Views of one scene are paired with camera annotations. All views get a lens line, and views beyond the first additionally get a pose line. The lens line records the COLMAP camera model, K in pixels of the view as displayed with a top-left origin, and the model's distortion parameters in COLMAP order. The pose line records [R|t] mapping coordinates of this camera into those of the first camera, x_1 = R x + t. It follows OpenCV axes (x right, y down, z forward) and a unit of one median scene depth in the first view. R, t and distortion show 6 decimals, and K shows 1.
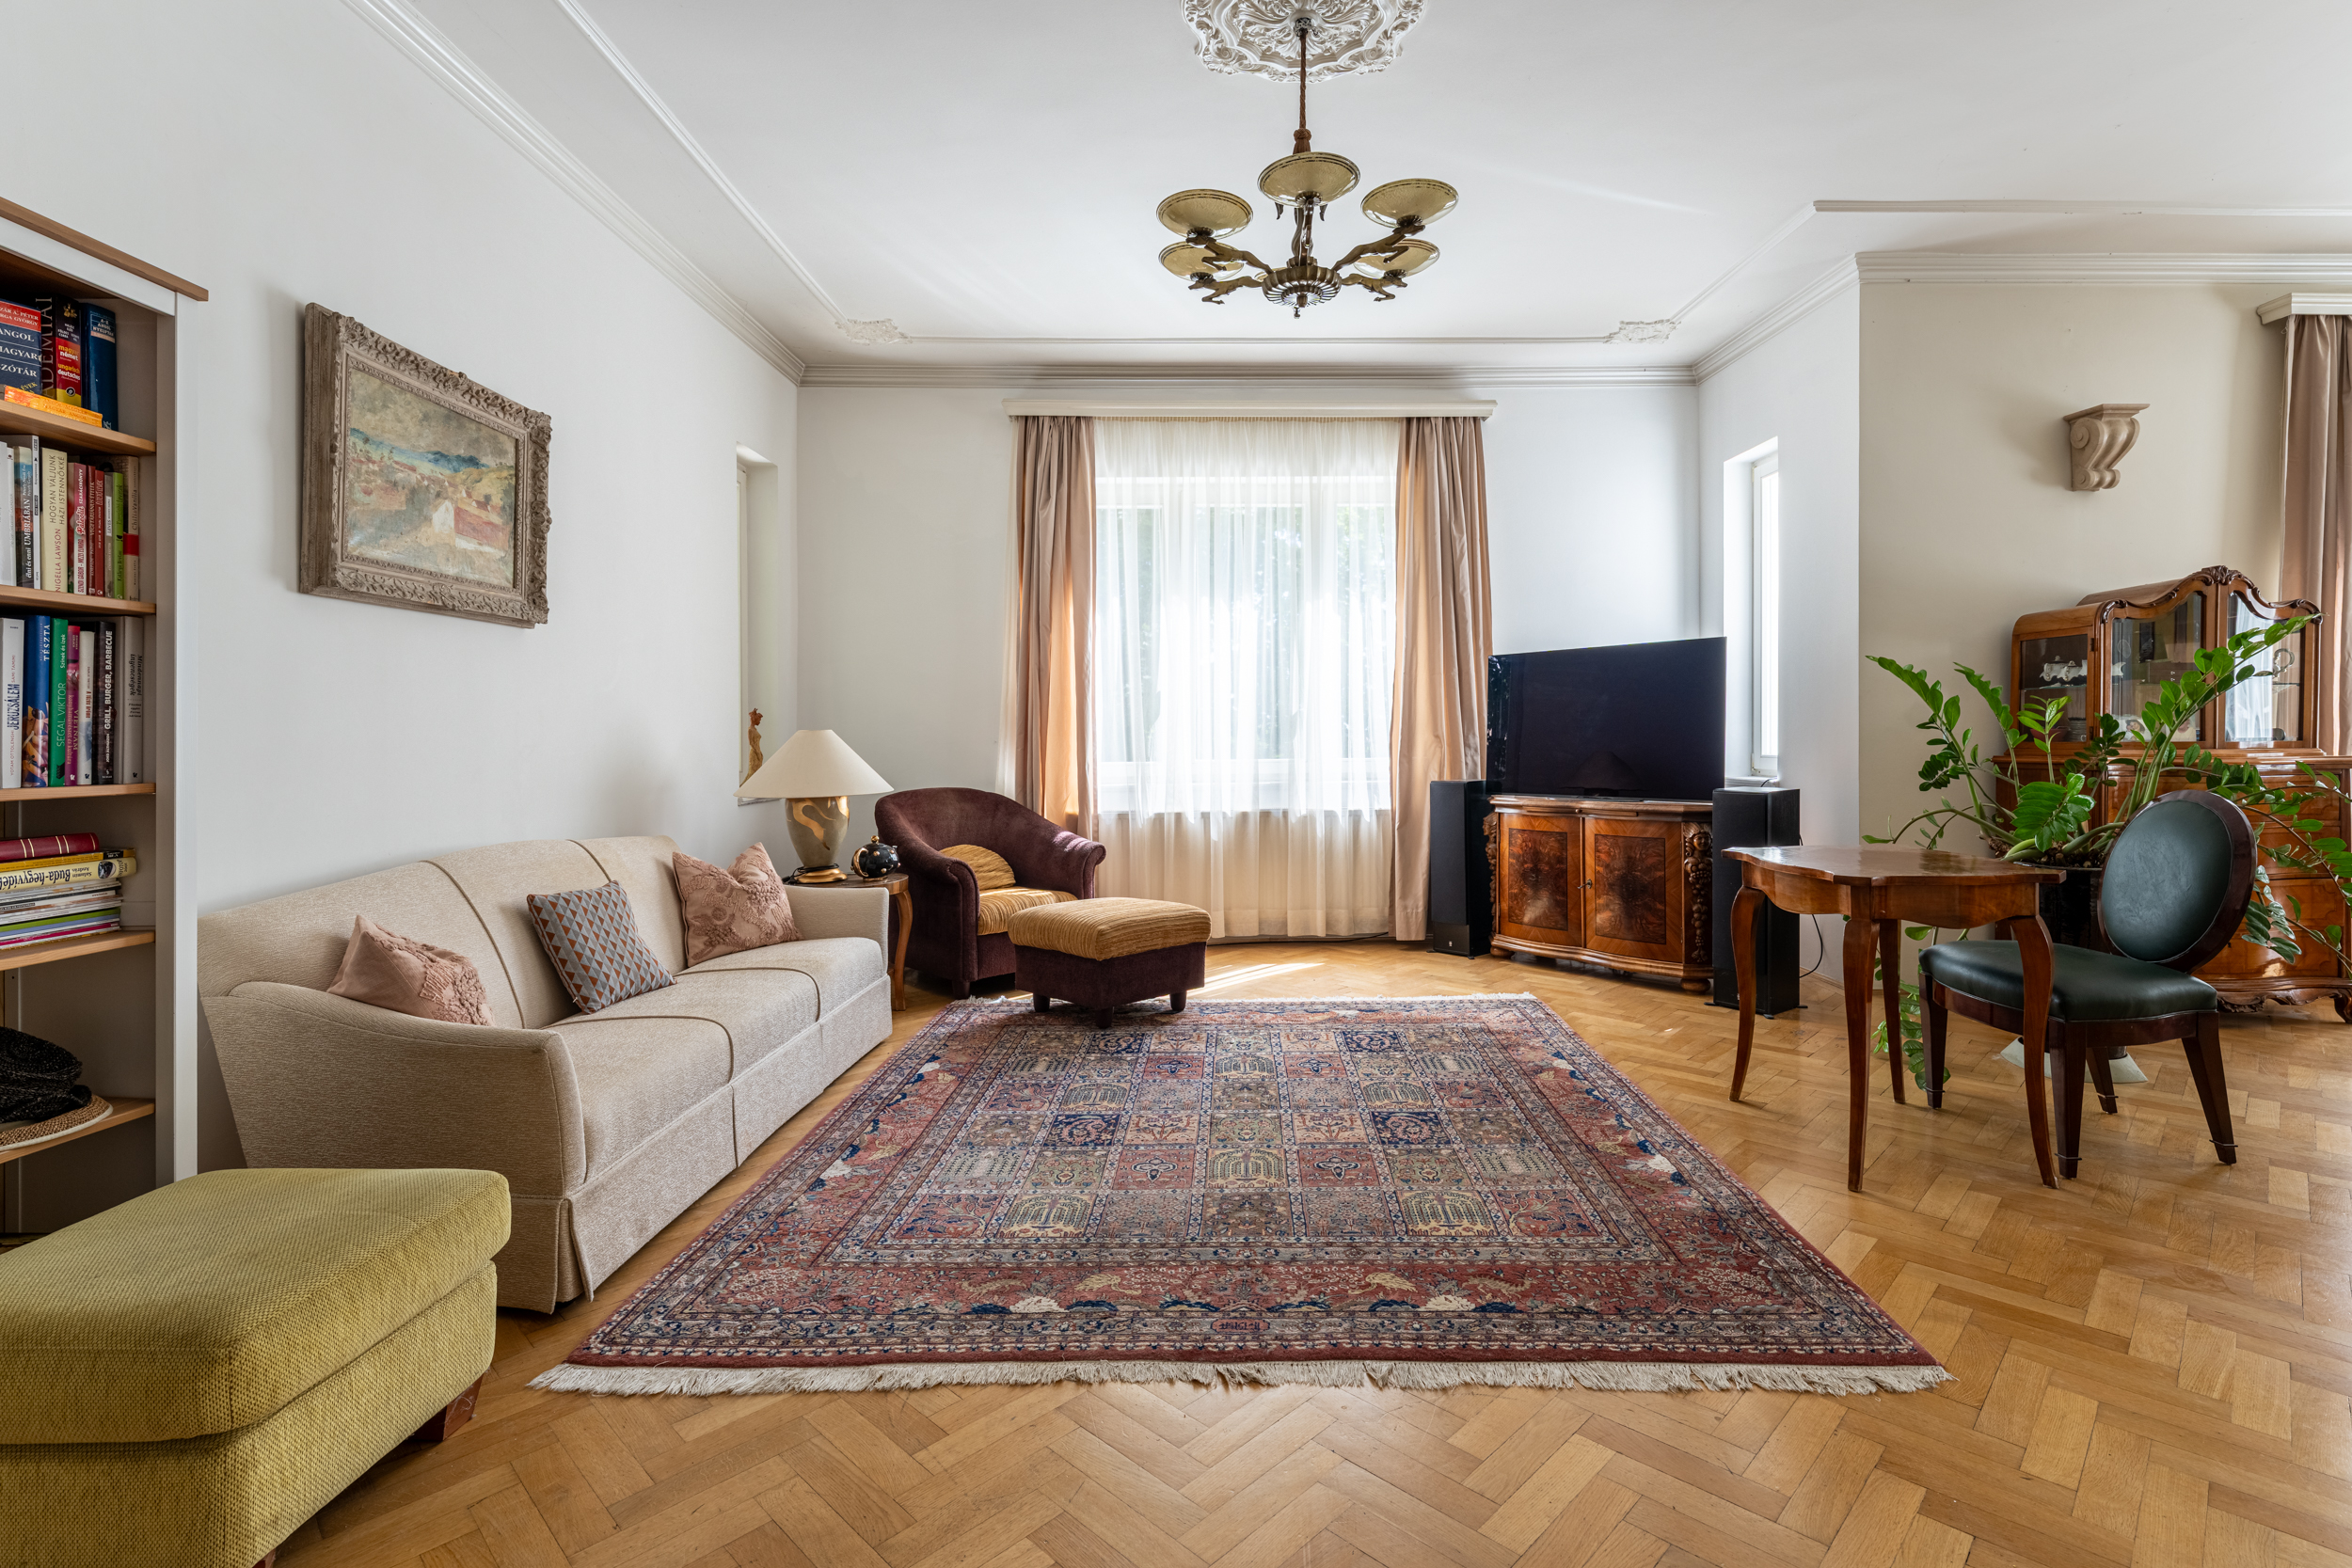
lens RADIAL K [[1086.6, 0, 1198.3], [0, 1086.6, 755.3], [0, 0, 1]] dist [0.000882, -0.000258]
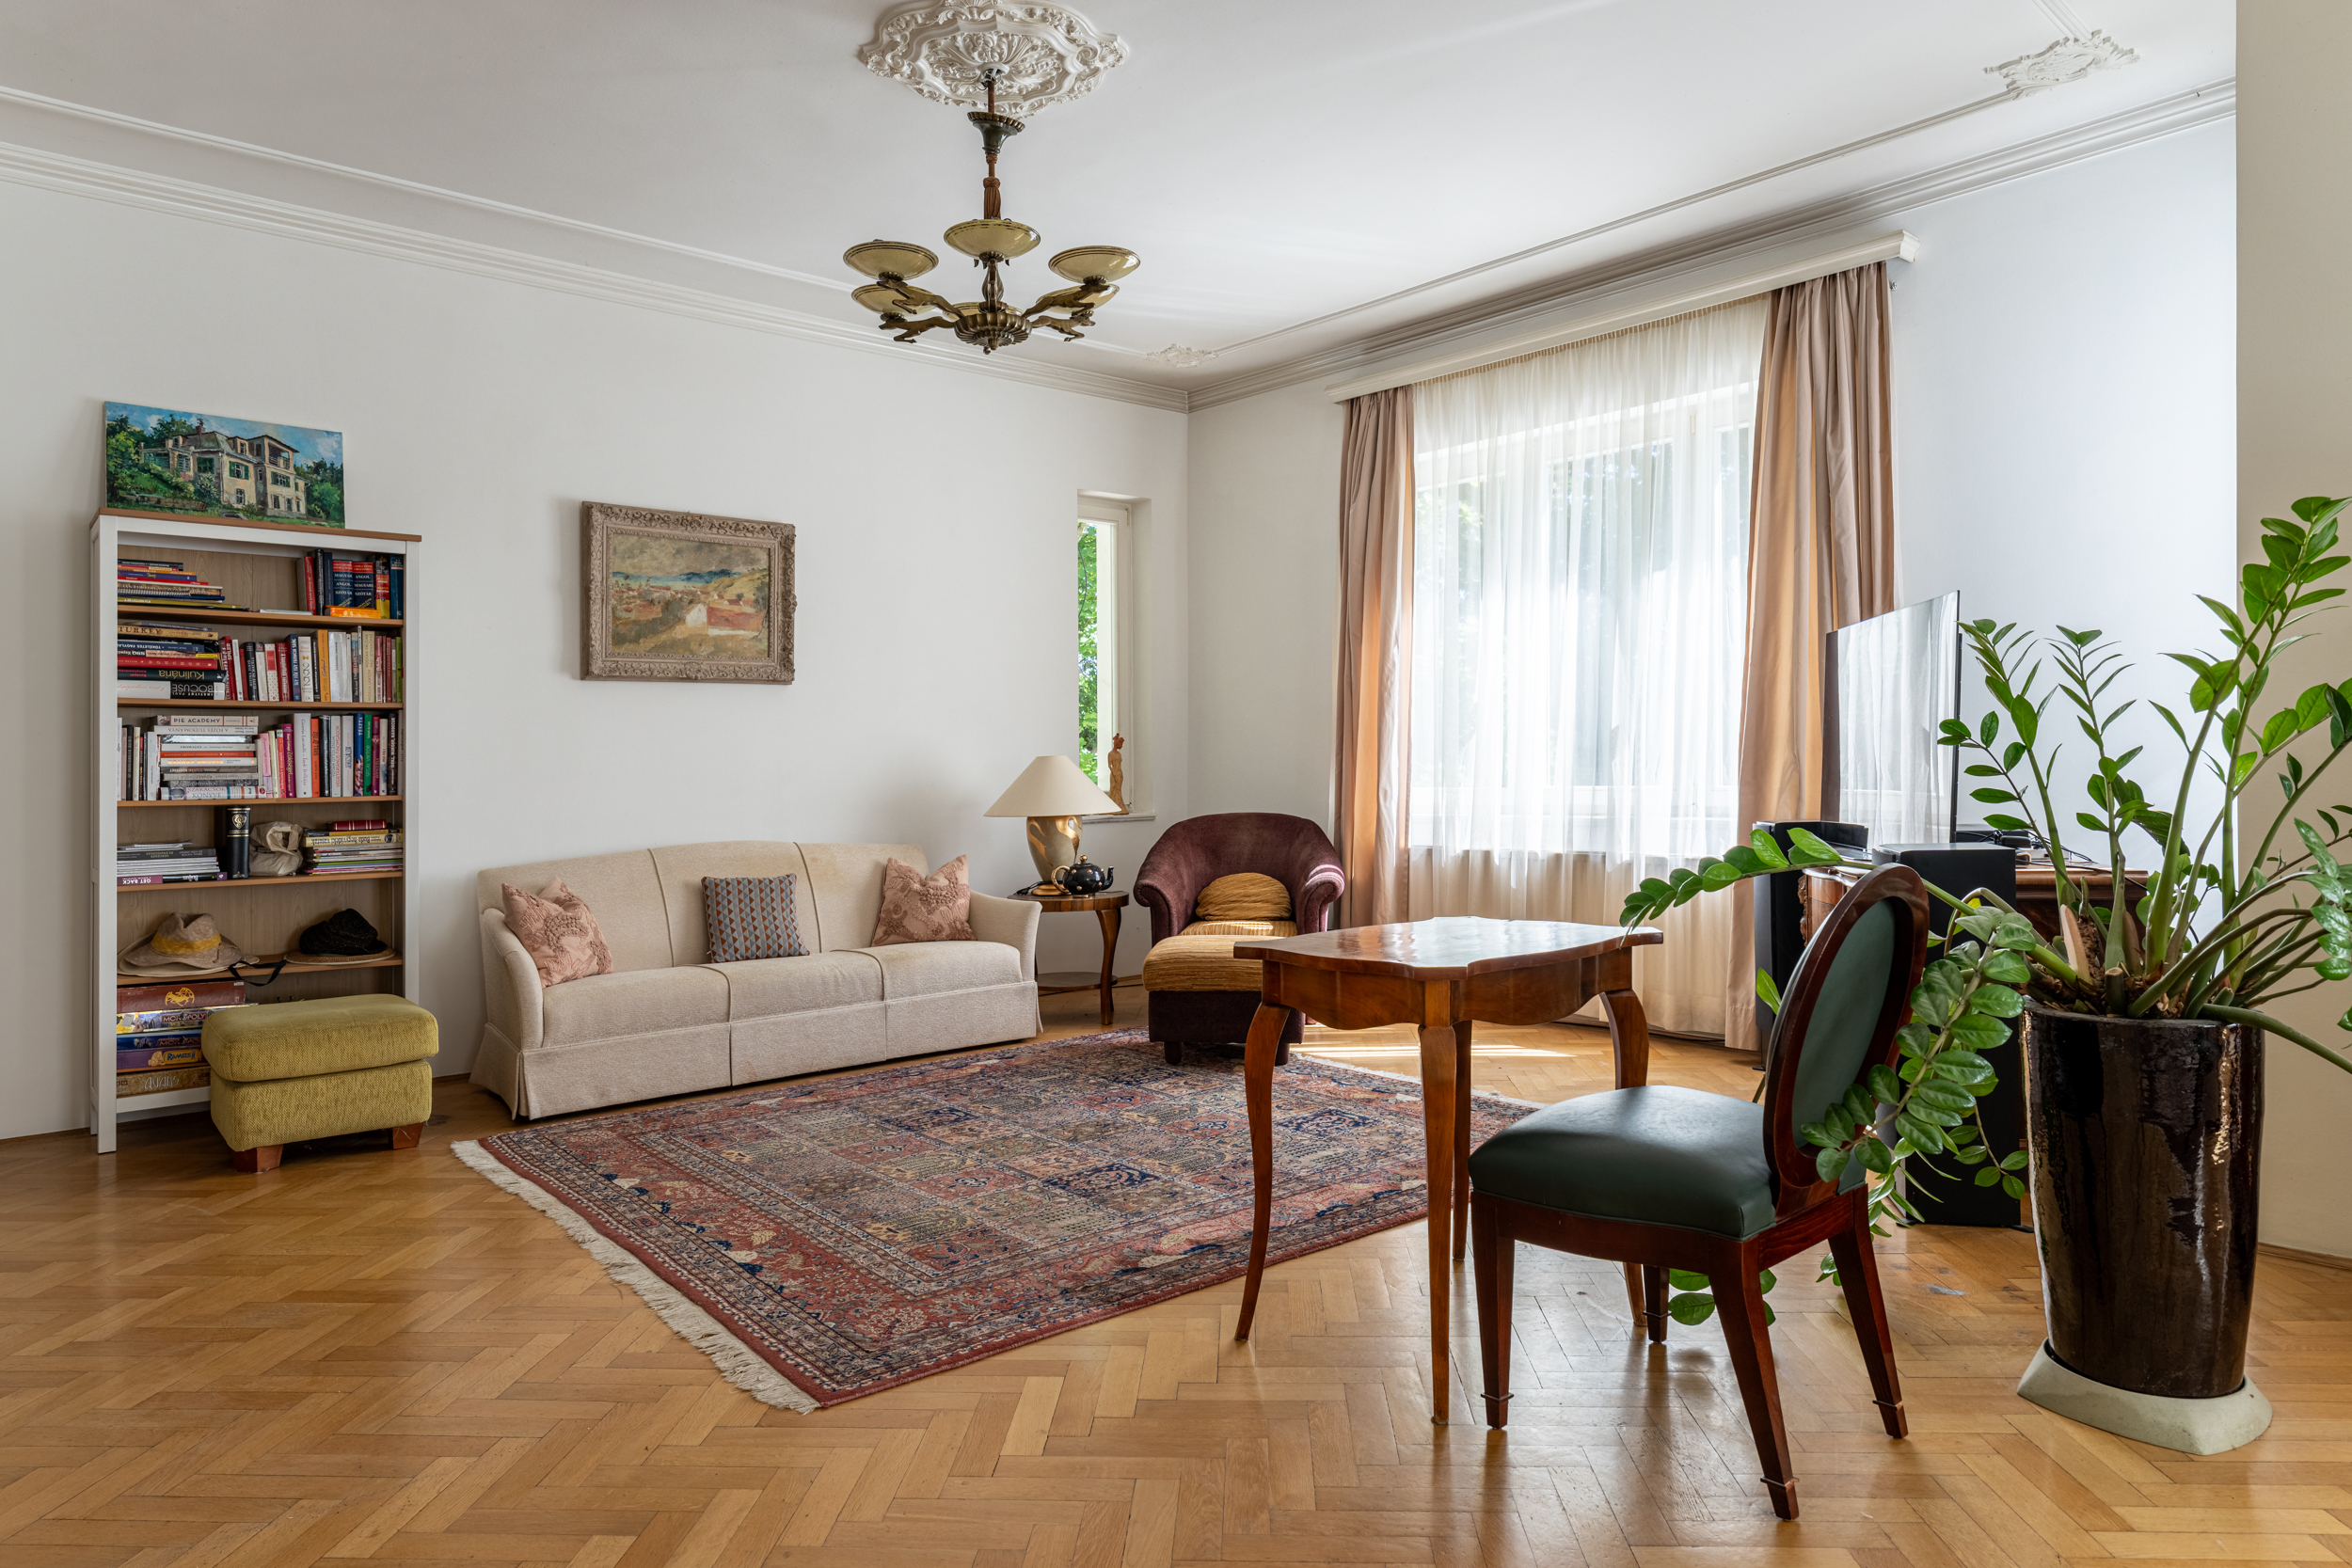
lens RADIAL K [[1424.7, 0, 1201.3], [0, 1424.7, 770.5], [0, 0, 1]] dist [0.000633, -0.001410]
pose [[0.657379, 0.002579, -0.753556, 0.813454], [-0.001865, 0.999997, 0.001795, -0.011097], [0.753558, 0.000226, 0.657382, 0.171525]]
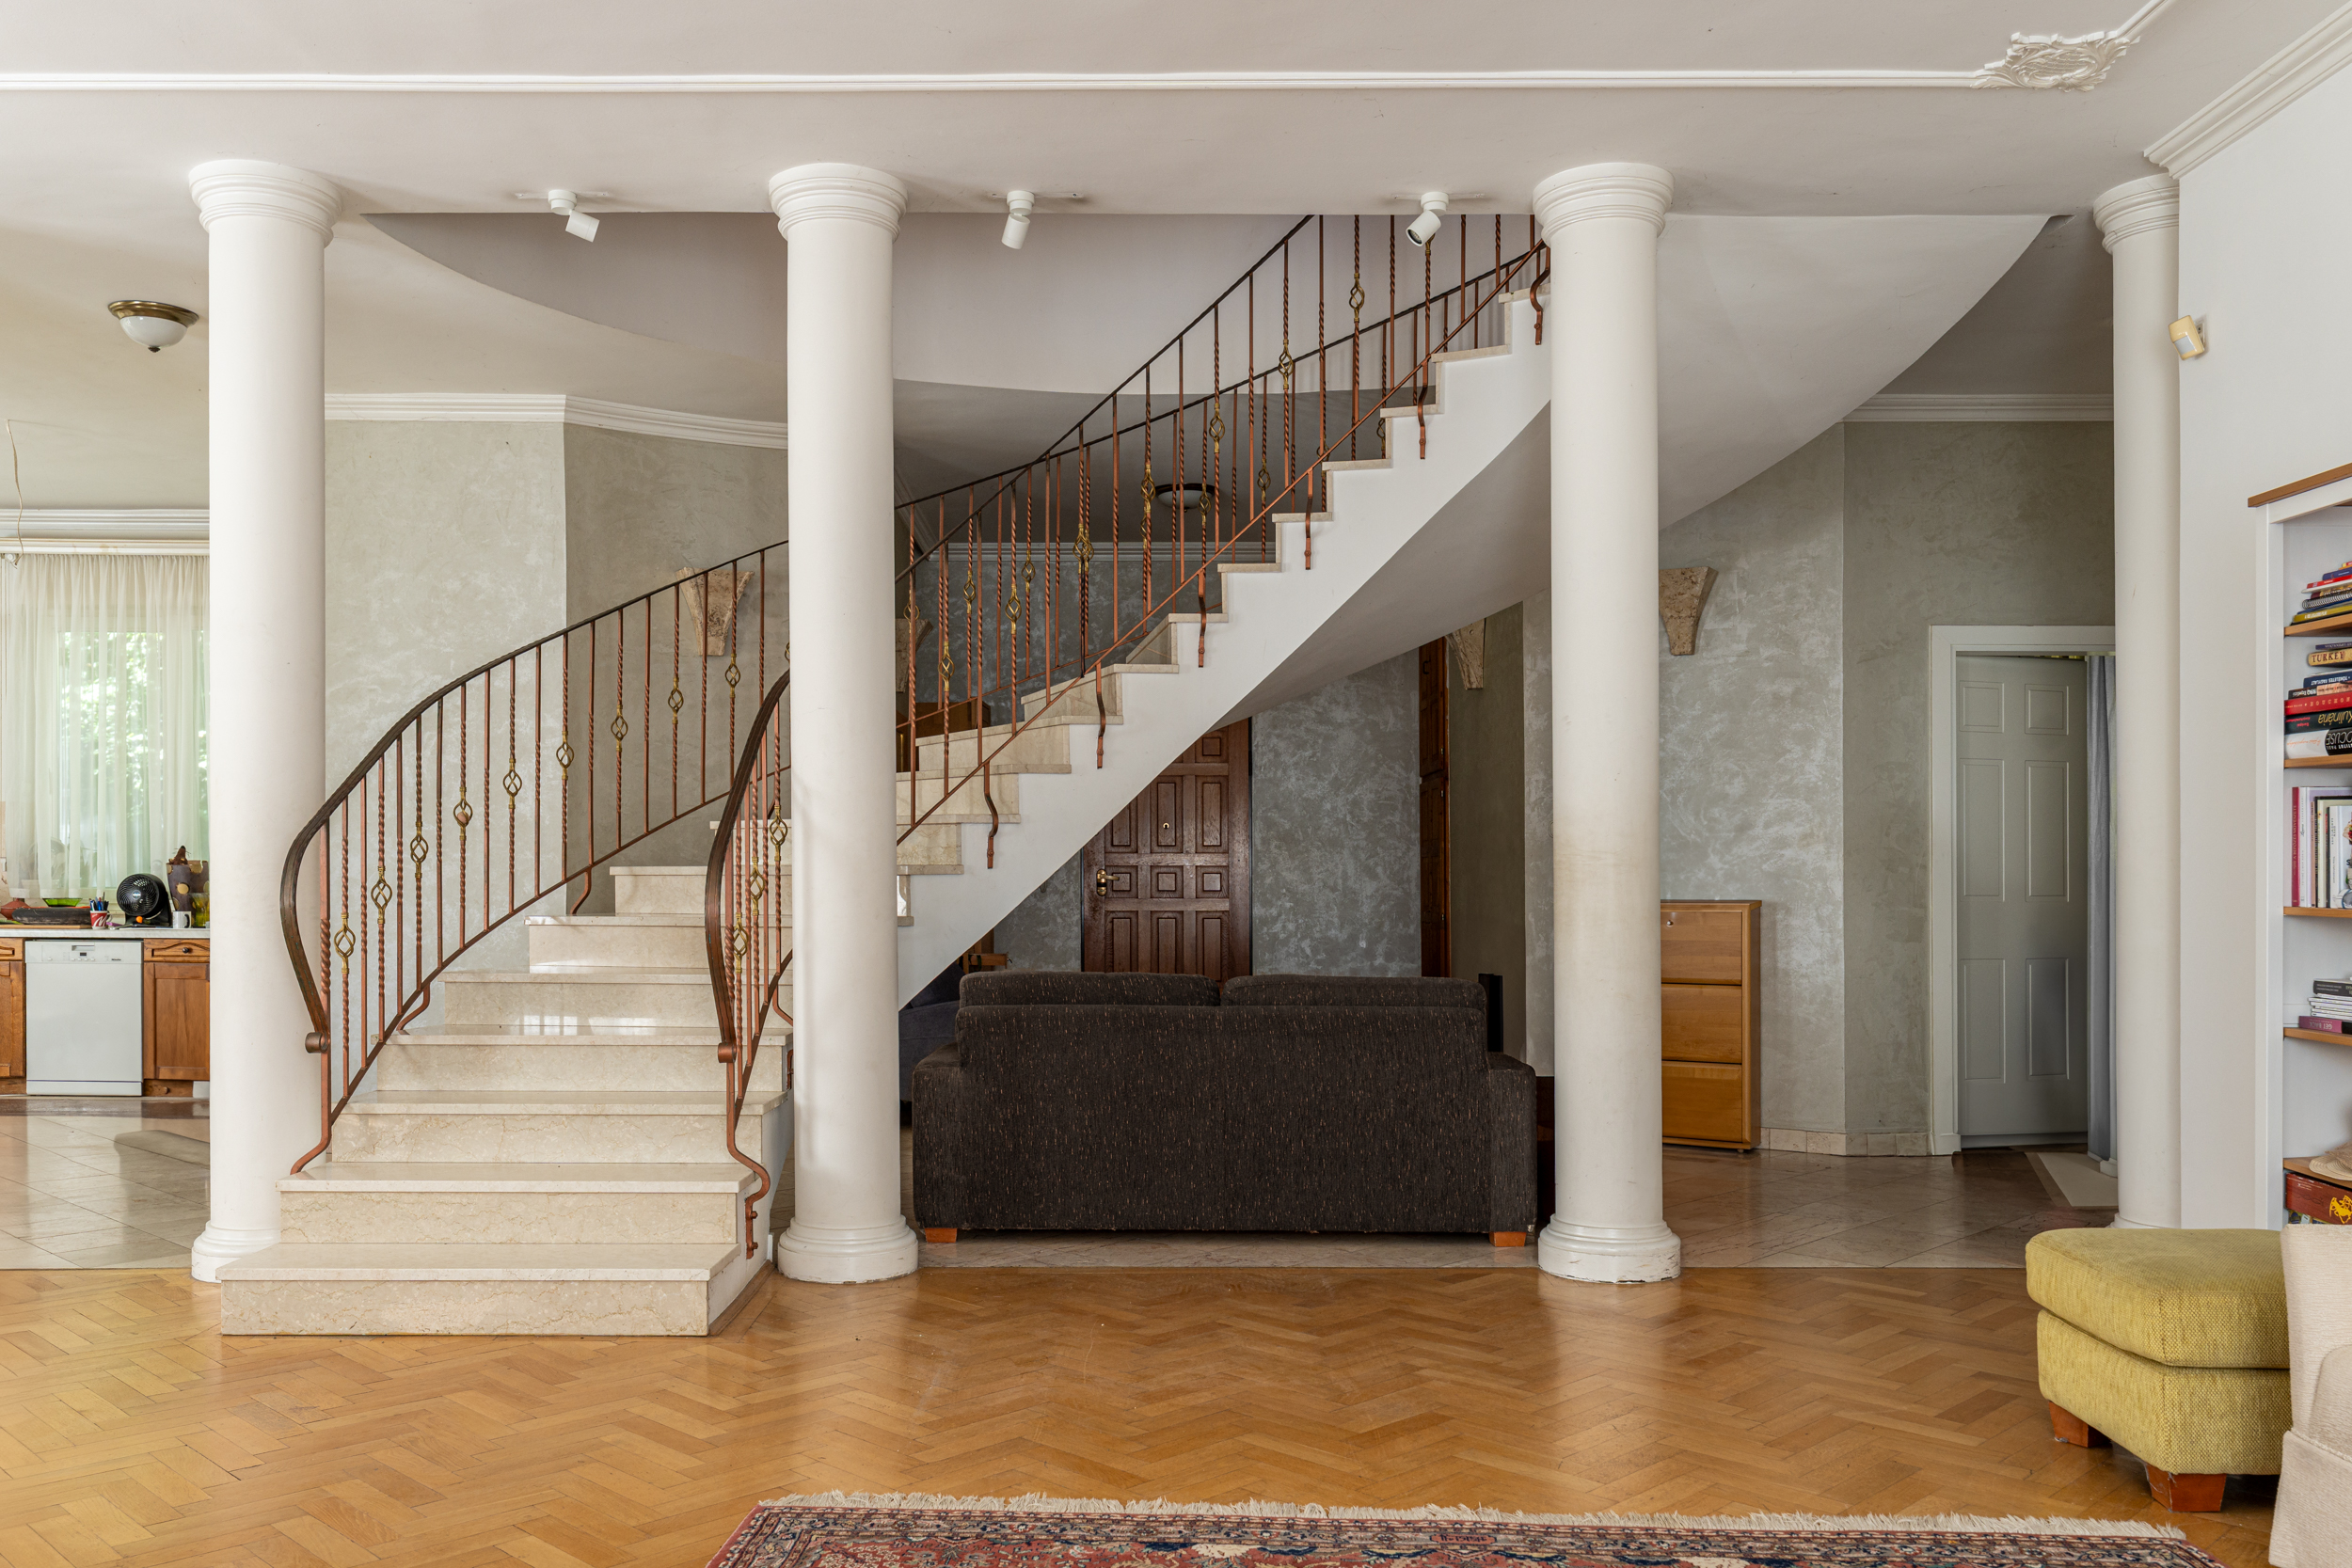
lens RADIAL K [[1868.6, 0, 1172.3], [0, 1868.6, 870.9], [0, 0, 1]] dist [0.003413, -0.000364]
pose [[-0.999794, 0.006383, 0.019272, 0.112560], [0.006645, 0.999886, 0.013553, -0.019966], [-0.019183, 0.013678, -0.999722, 1.159635]]
